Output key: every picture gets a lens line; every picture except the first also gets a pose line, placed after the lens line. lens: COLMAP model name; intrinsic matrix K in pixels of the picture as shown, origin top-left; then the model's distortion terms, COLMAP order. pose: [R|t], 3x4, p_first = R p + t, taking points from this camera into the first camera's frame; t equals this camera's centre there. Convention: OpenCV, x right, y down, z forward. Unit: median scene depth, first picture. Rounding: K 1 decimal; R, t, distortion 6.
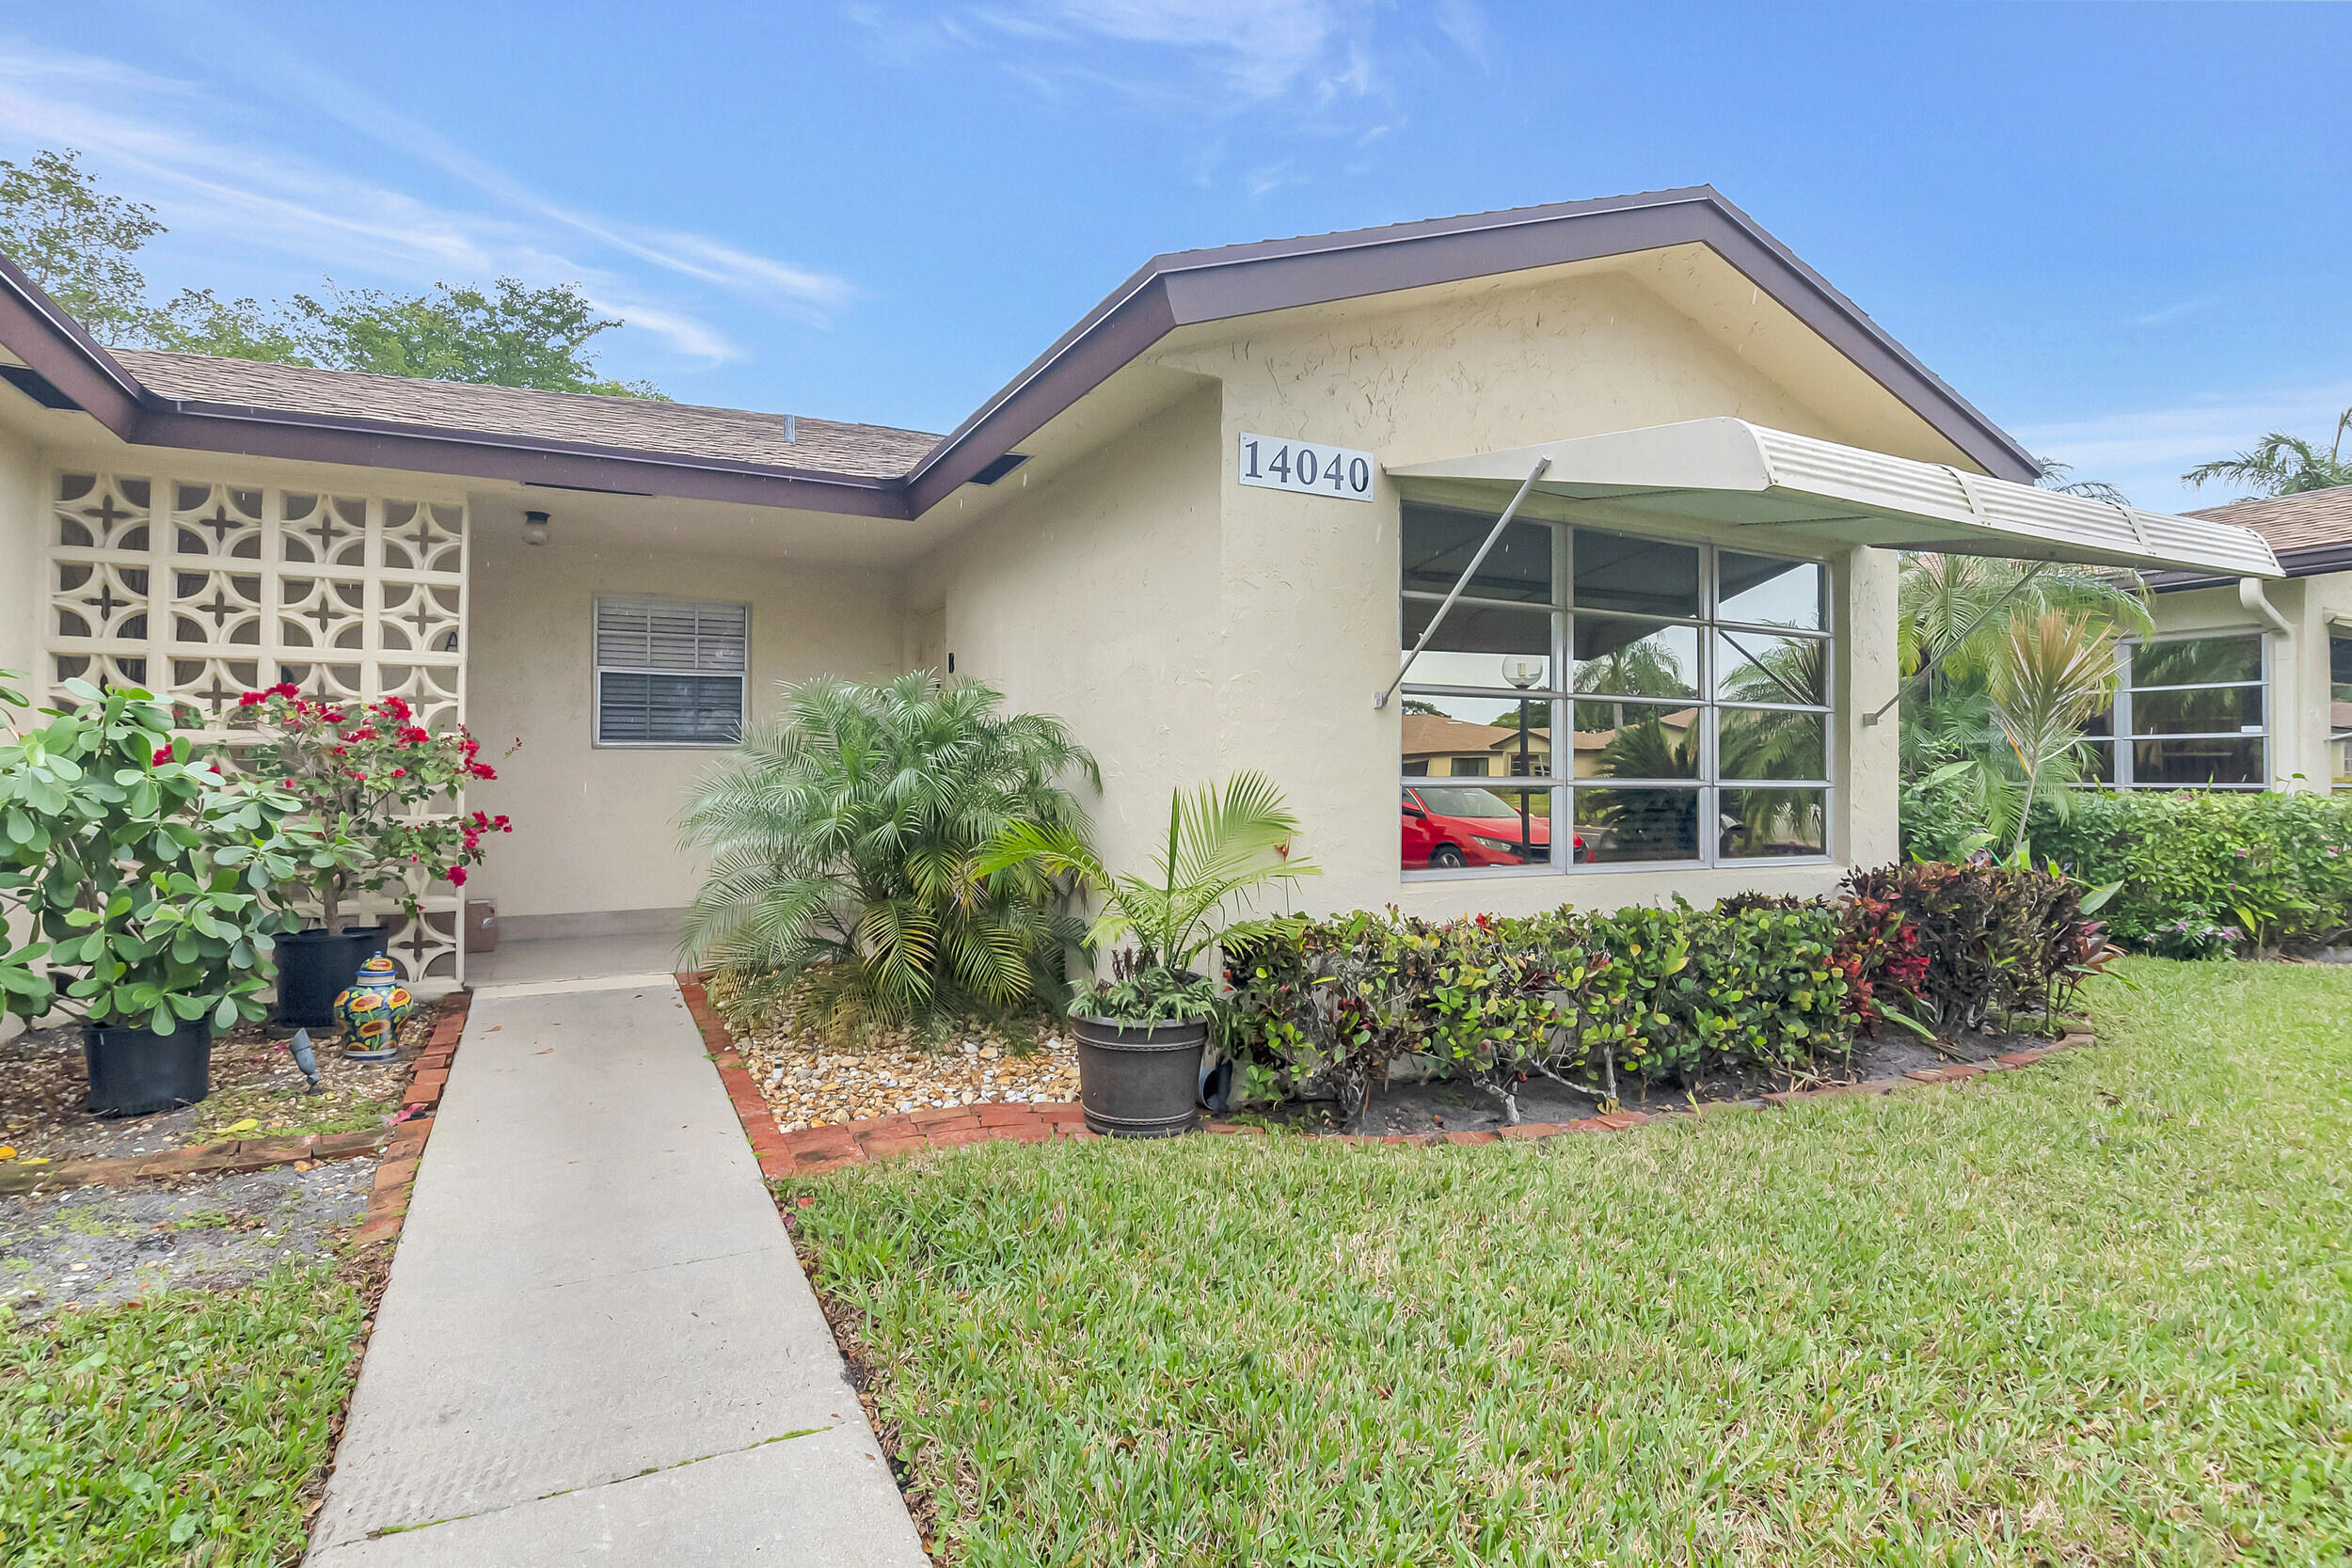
lens RADIAL K [[1203.7, 0, 1182.5], [0, 1203.7, 776.4], [0, 0, 1]] dist [-0.003851, -0.001772]
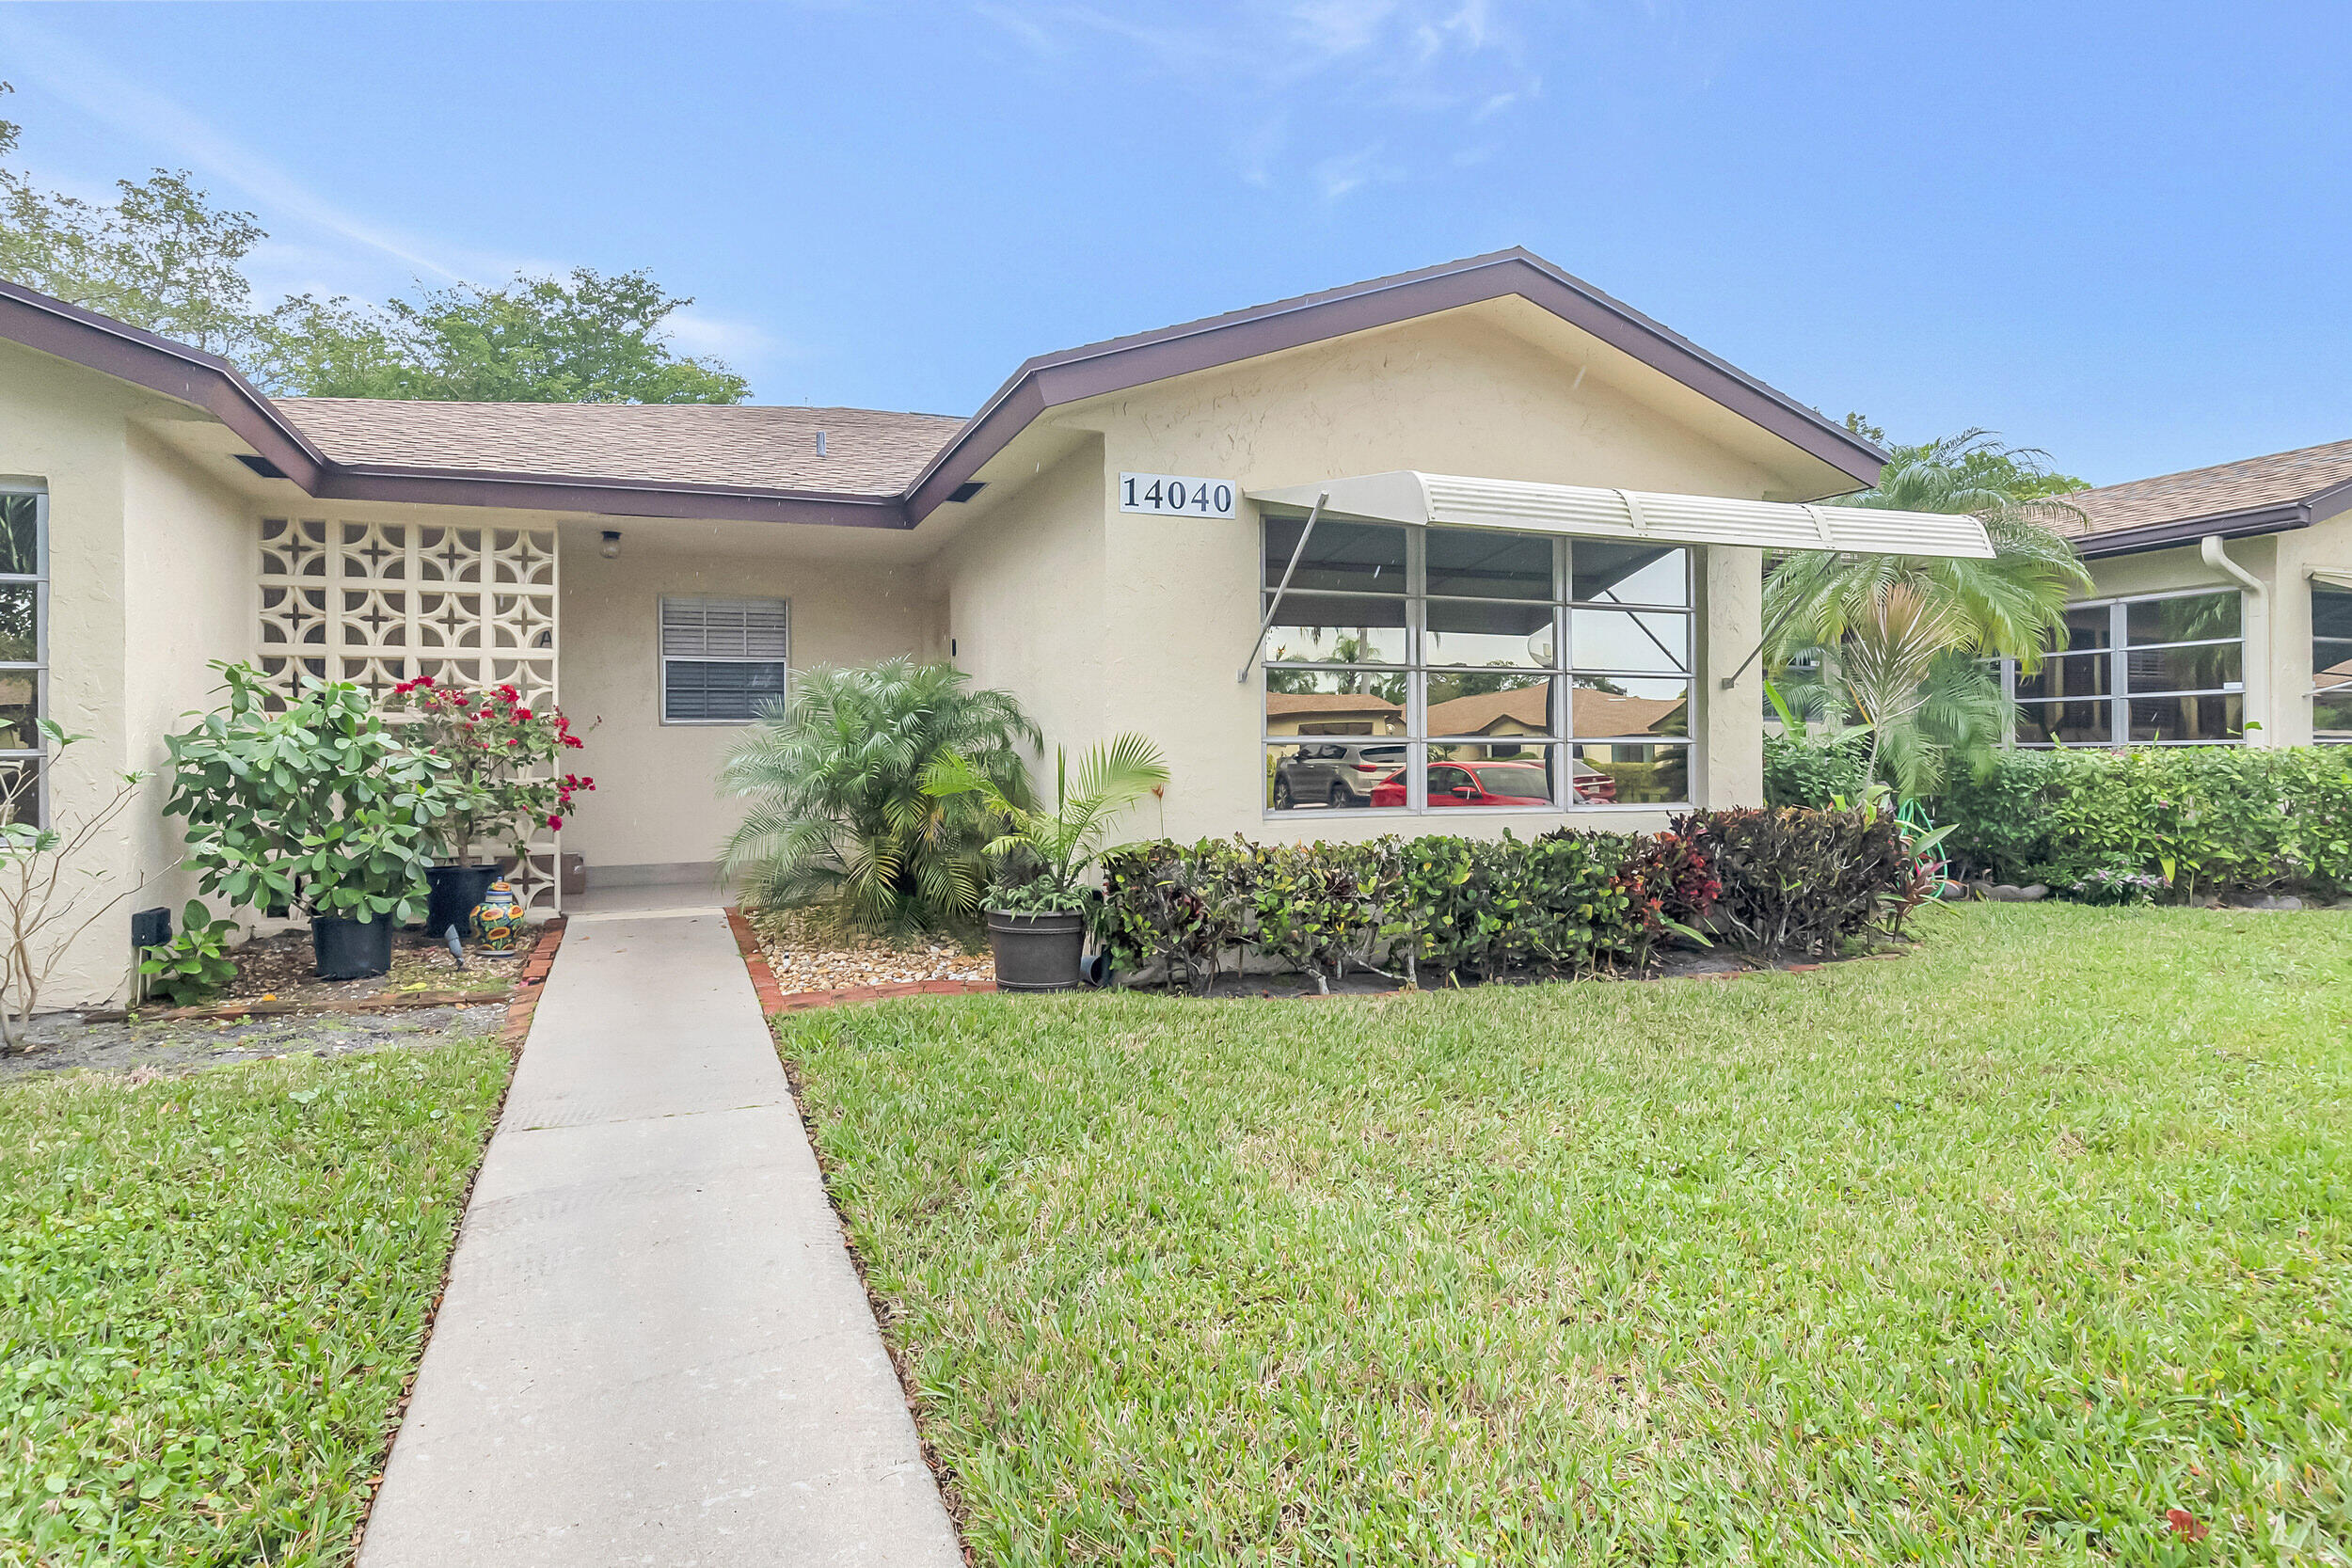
lens RADIAL K [[1324.6, 0, 1167.9], [0, 1324.6, 776.1], [0, 0, 1]] dist [0.001548, 0.000813]
pose [[0.994750, -0.009328, -0.101909, 0.201592], [0.010754, 0.999852, 0.013458, 0.020870], [0.101768, -0.014483, 0.994703, -0.356522]]
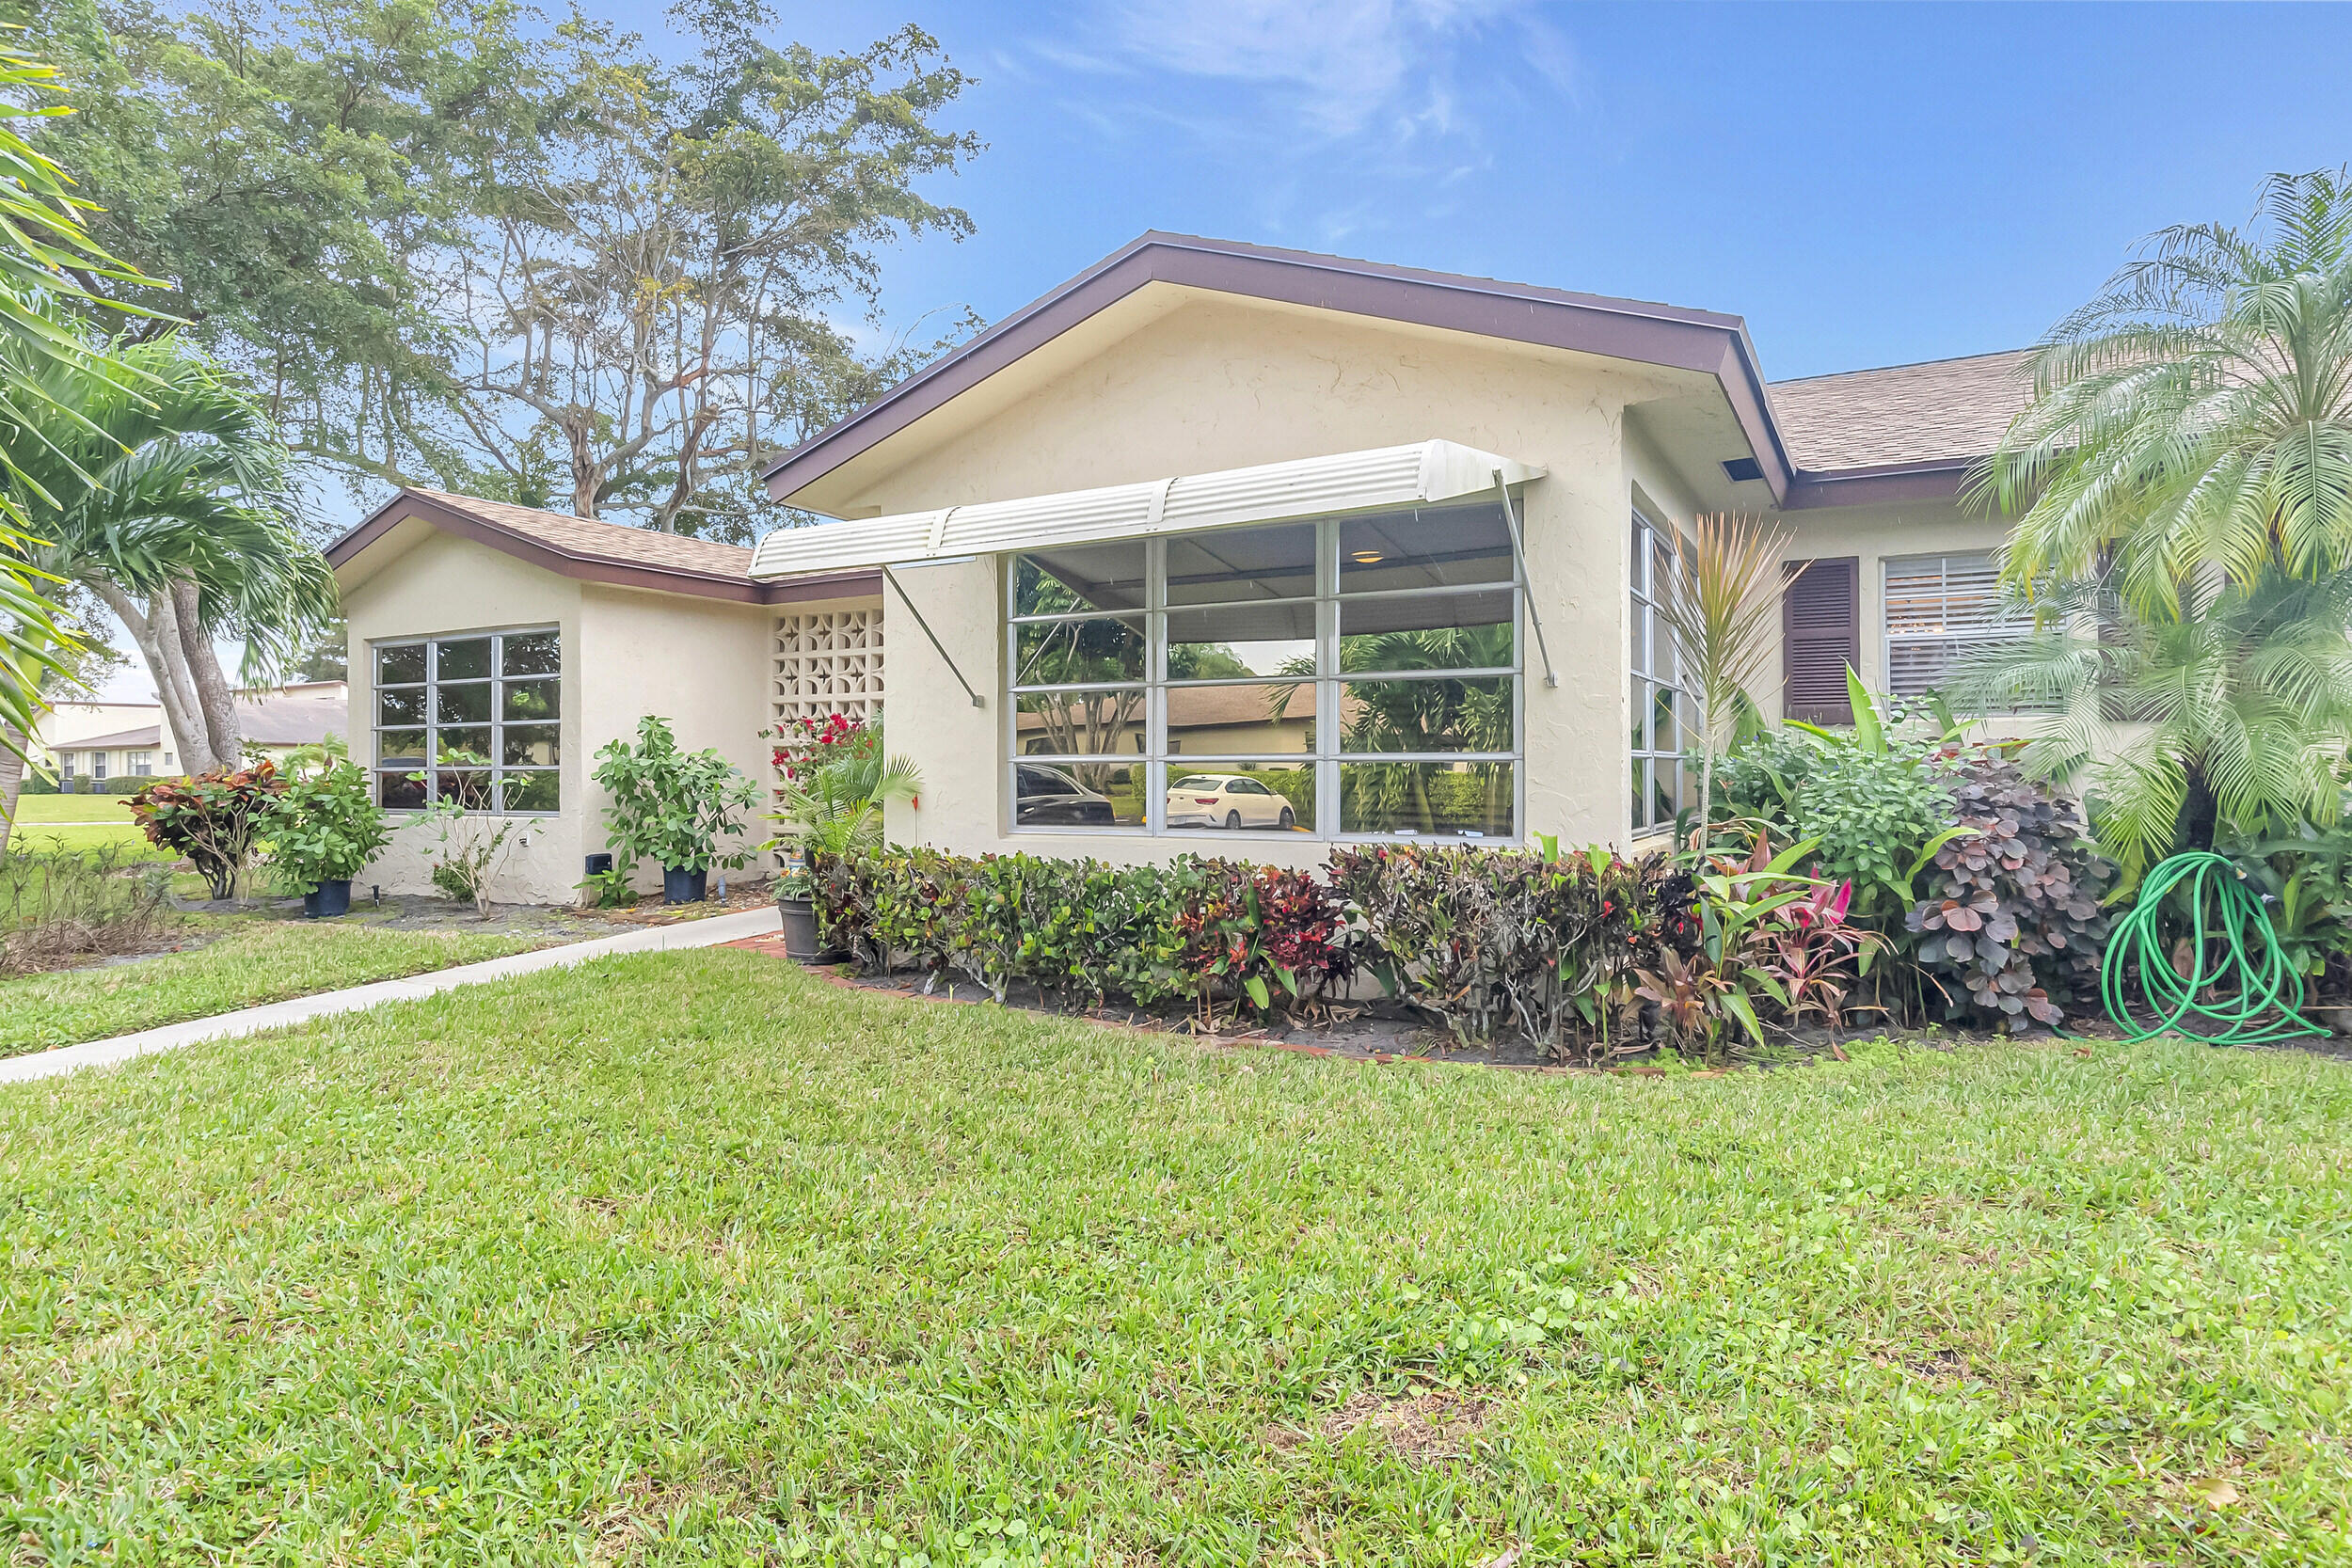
lens RADIAL K [[1324.6, 0, 1179.4], [0, 1324.6, 779.5], [0, 0, 1]] dist [0.001548, 0.000813]
pose [[0.553645, 0.003136, -0.832747, 1.403771], [0.002797, 0.999980, 0.005626, 0.019462], [0.832748, -0.005444, 0.553625, 0.303177]]
